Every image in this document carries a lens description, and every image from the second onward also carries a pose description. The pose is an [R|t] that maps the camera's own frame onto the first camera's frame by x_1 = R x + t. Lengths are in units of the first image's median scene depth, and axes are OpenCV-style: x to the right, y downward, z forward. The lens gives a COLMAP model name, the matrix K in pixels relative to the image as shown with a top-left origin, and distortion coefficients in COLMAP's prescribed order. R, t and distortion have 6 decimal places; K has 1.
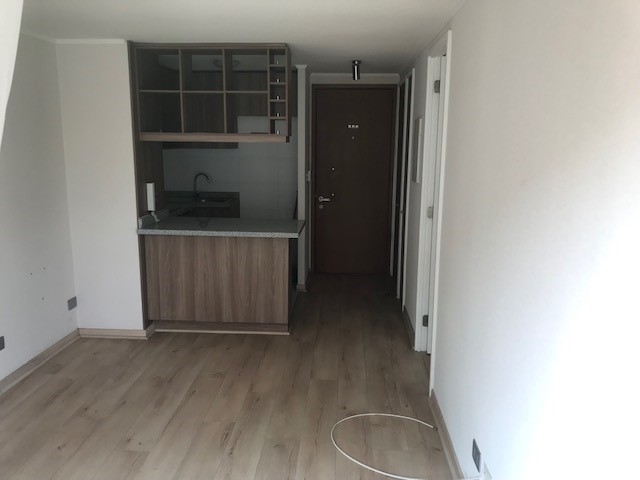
lens RADIAL K [[527.0, 0, 324.2], [0, 527.0, 235.7], [0, 0, 1]] dist [0.035170, -0.046422]
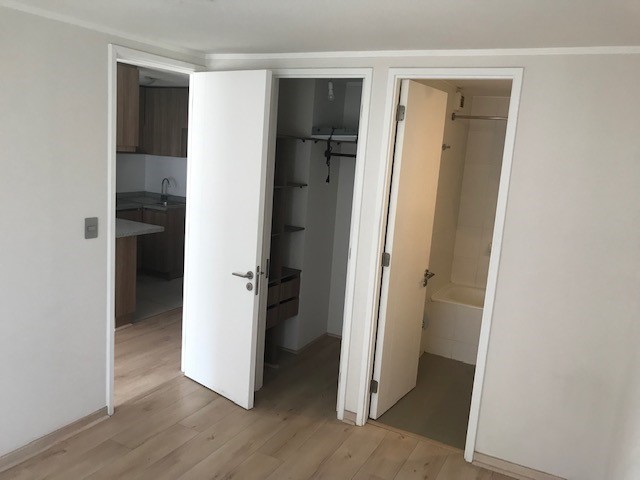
lens RADIAL K [[527.0, 0, 324.2], [0, 527.0, 235.7], [0, 0, 1]] dist [0.035170, -0.046422]
pose [[0.900972, 0.128607, -0.414380, 0.771902], [-0.141340, 0.989961, -0.000068, -0.065447], [0.410211, 0.058630, 0.910104, 0.198578]]
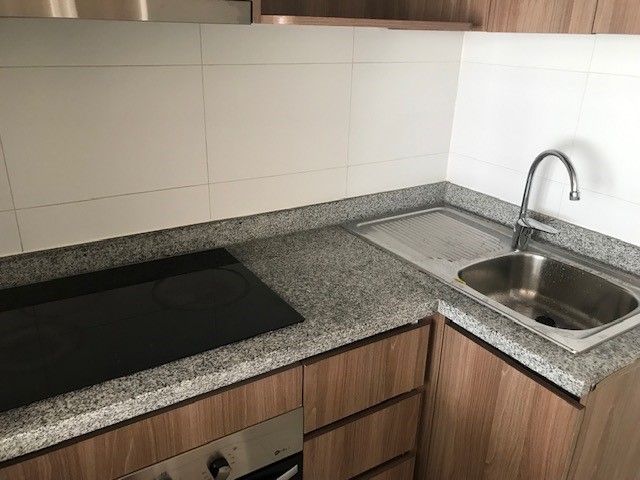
lens RADIAL K [[527.0, 0, 324.2], [0, 527.0, 235.7], [0, 0, 1]] dist [0.035170, -0.046422]
pose [[0.570280, 0.310513, -0.760502, -0.157664], [-0.172804, 0.950435, 0.258481, -0.179004], [0.803069, -0.015989, 0.595672, 1.134762]]
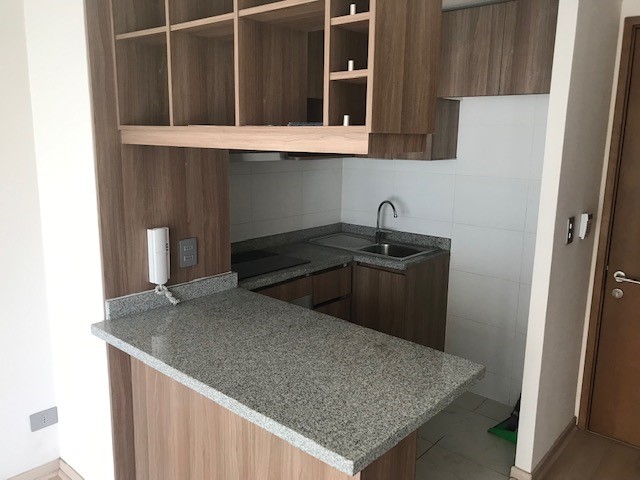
lens RADIAL K [[527.0, 0, 324.2], [0, 527.0, 235.7], [0, 0, 1]] dist [0.035170, -0.046422]
pose [[0.781944, 0.118717, -0.611939, 0.102342], [-0.119445, 0.992042, 0.039828, -0.134856], [0.611797, 0.041950, 0.789902, 0.722543]]
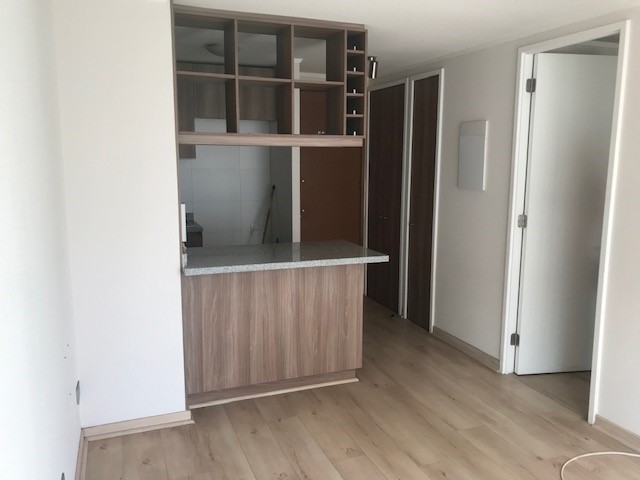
lens RADIAL K [[527.0, 0, 324.2], [0, 527.0, 235.7], [0, 0, 1]] dist [0.035170, -0.046422]
pose [[0.910969, -0.066916, 0.407010, -0.456834], [0.078610, 0.996833, -0.012057, -0.032618], [-0.404914, 0.042979, 0.913344, 0.276292]]
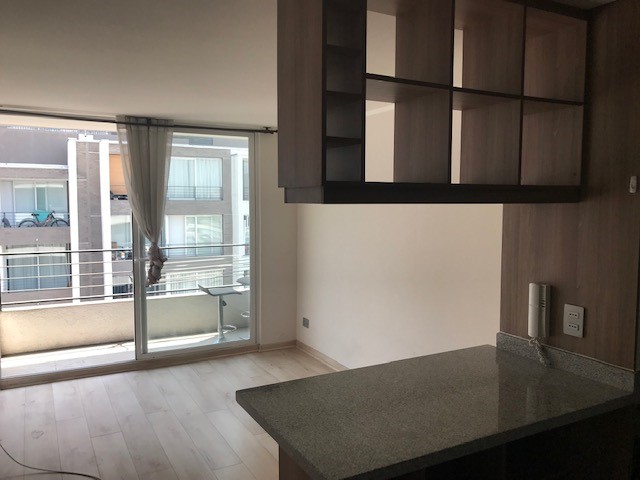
lens RADIAL K [[527.0, 0, 324.2], [0, 527.0, 235.7], [0, 0, 1]] dist [0.035170, -0.046422]
pose [[-0.851868, 0.027742, -0.523021, 0.125708], [-0.105637, 0.968973, 0.223453, -0.244485], [0.512992, 0.245603, -0.822507, 1.335307]]
